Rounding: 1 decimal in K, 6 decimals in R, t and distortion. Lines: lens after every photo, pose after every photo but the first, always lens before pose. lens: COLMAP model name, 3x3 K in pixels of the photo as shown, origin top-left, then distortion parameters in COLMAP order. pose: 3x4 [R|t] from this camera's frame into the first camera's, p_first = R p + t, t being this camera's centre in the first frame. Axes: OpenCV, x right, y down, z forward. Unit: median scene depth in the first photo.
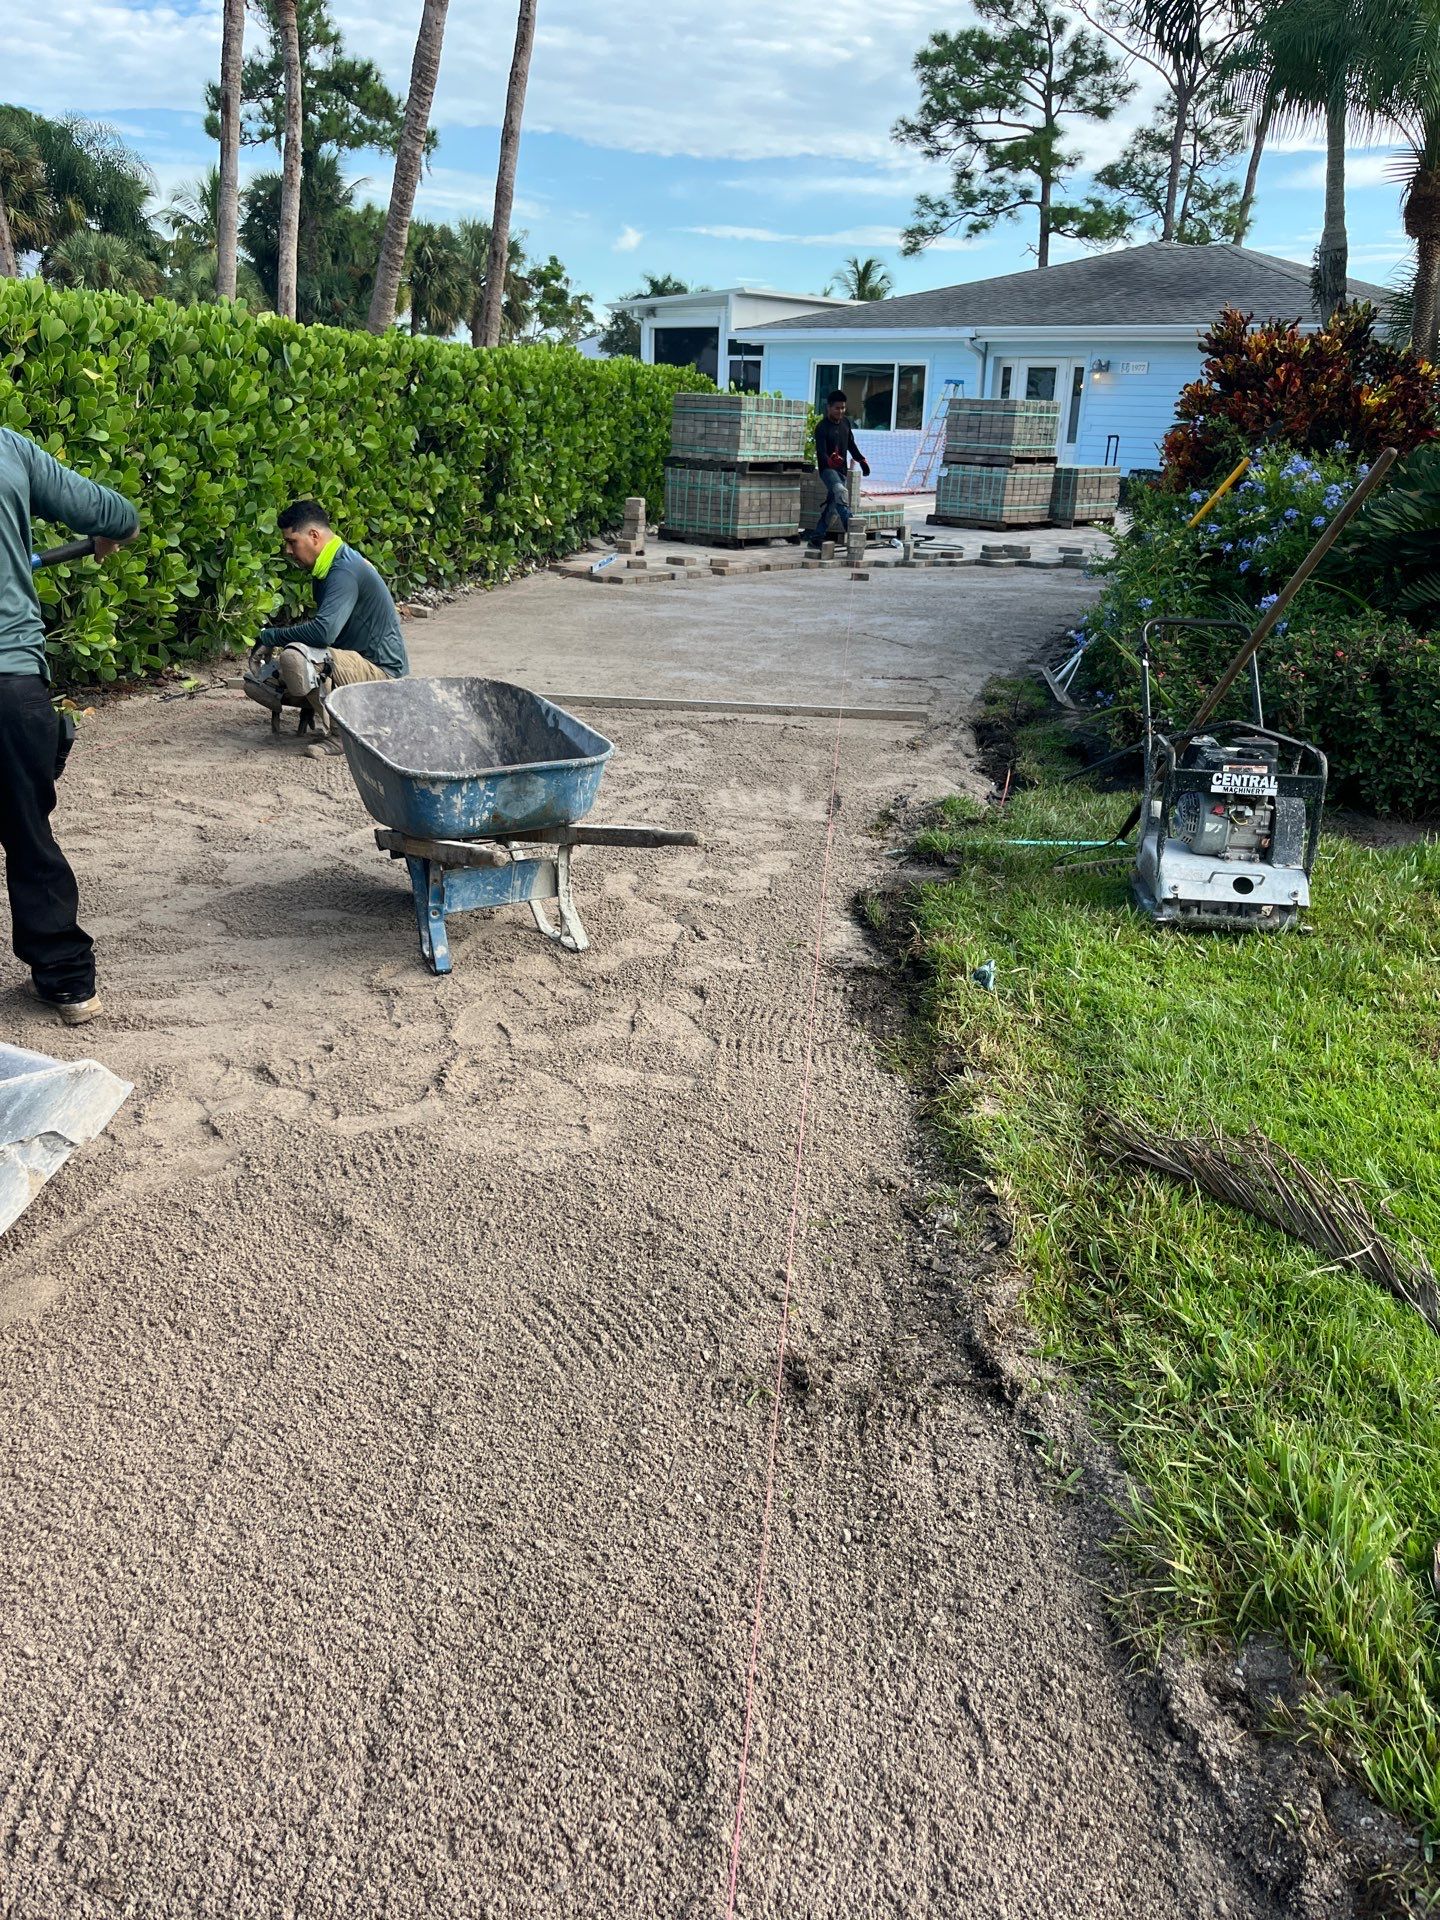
lens RADIAL K [[1448.4, 0, 721.1], [0, 1448.4, 959.8], [0, 0, 1]] dist [0.059858, -0.086915]
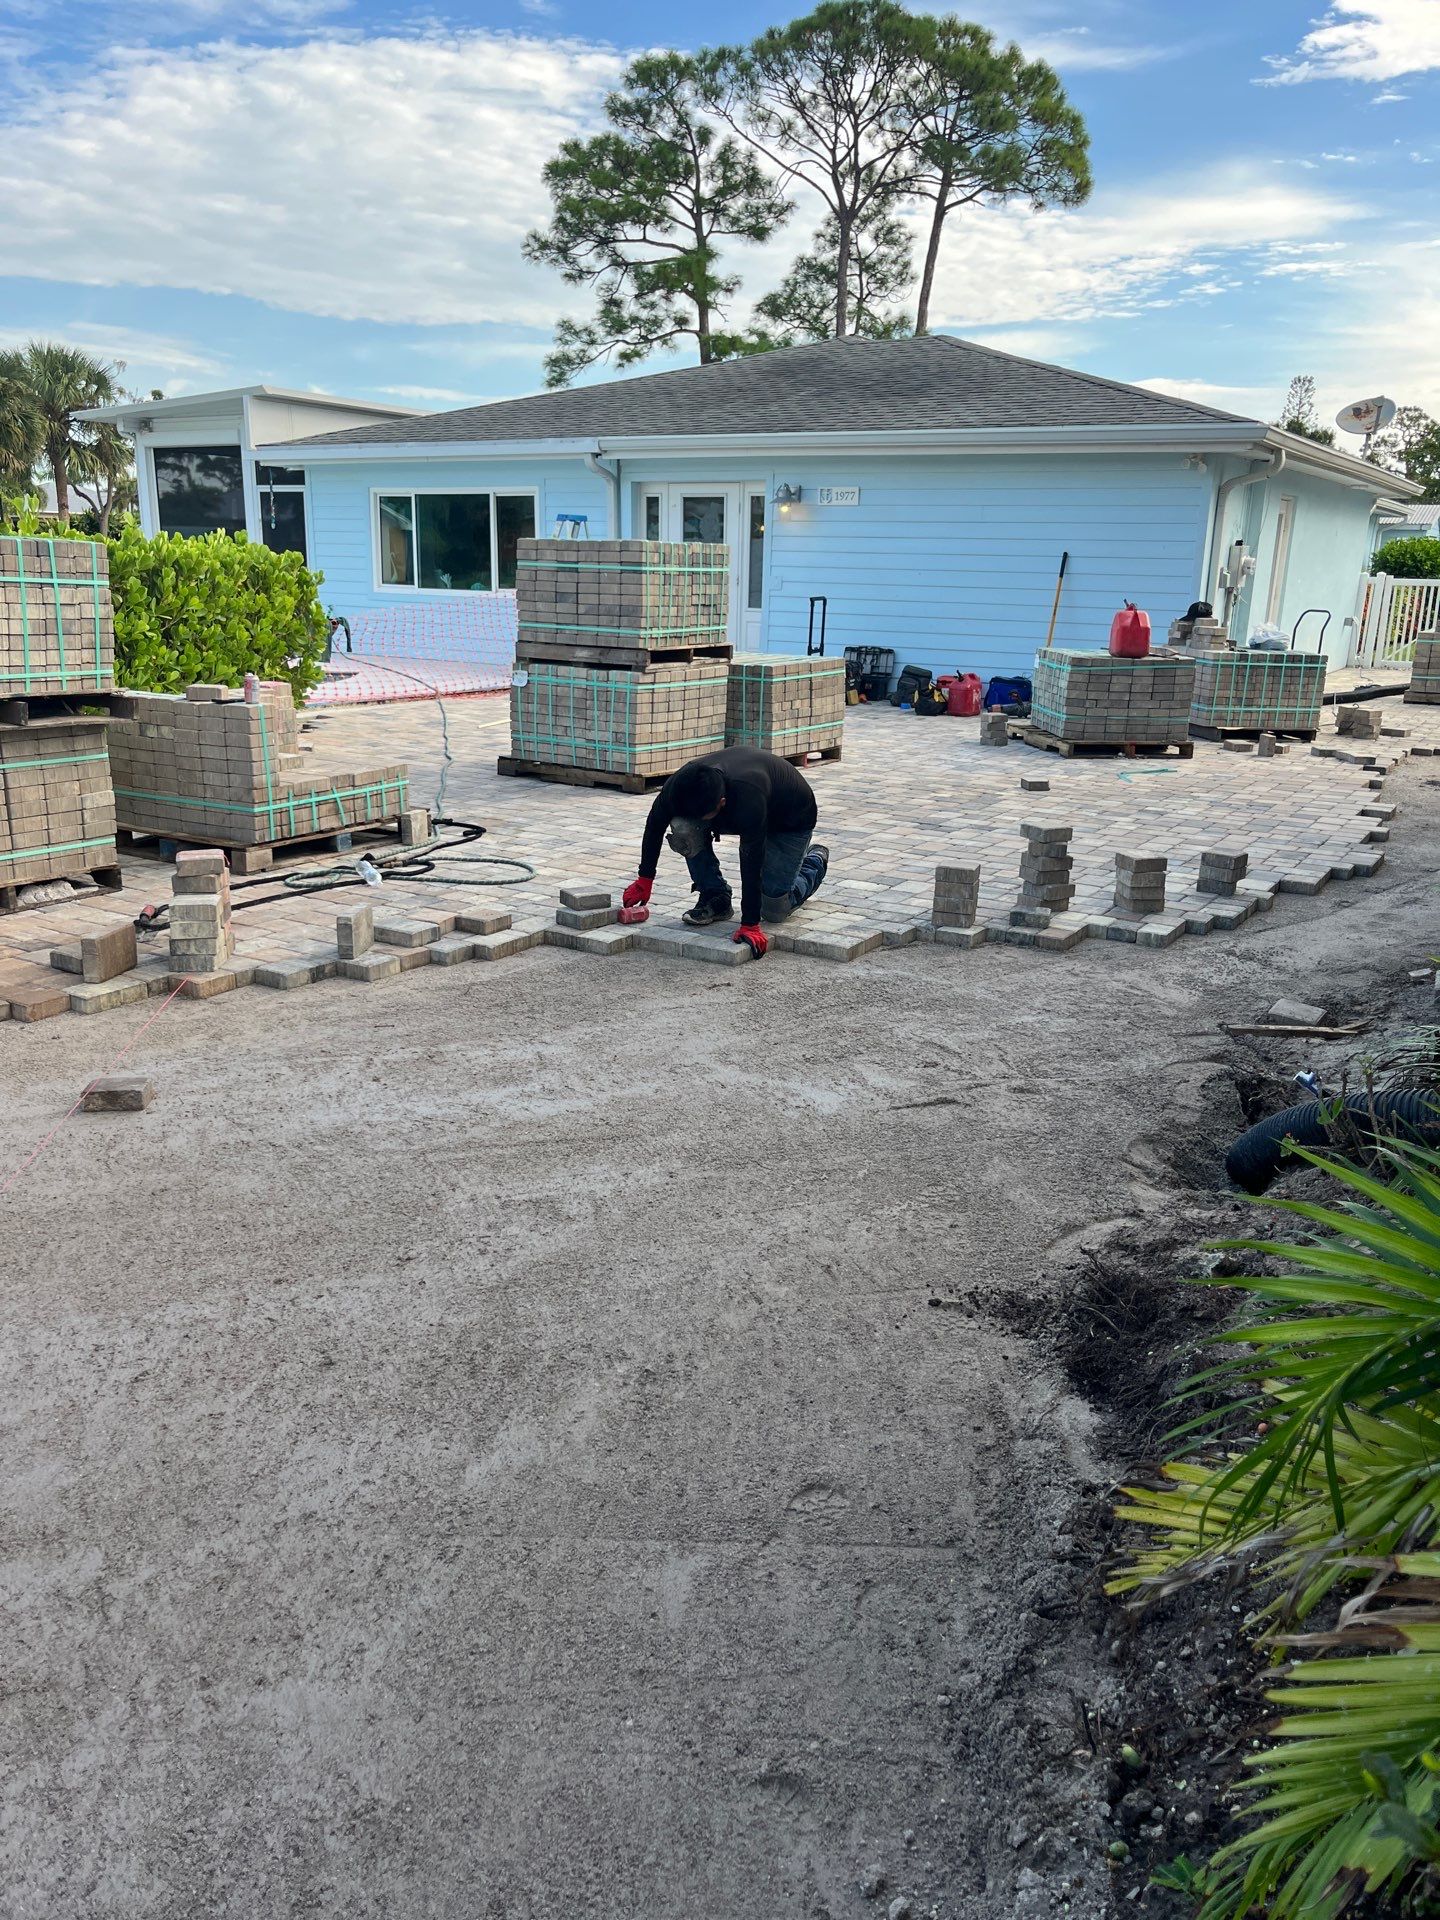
lens RADIAL K [[1448.4, 0, 716.0], [0, 1448.4, 971.0], [0, 0, 1]] dist [0.059858, -0.086915]
pose [[0.980648, -0.062649, 0.185485, 0.041437], [0.078289, 0.993857, -0.078227, -0.064697], [-0.179445, 0.091234, 0.979528, 0.171934]]
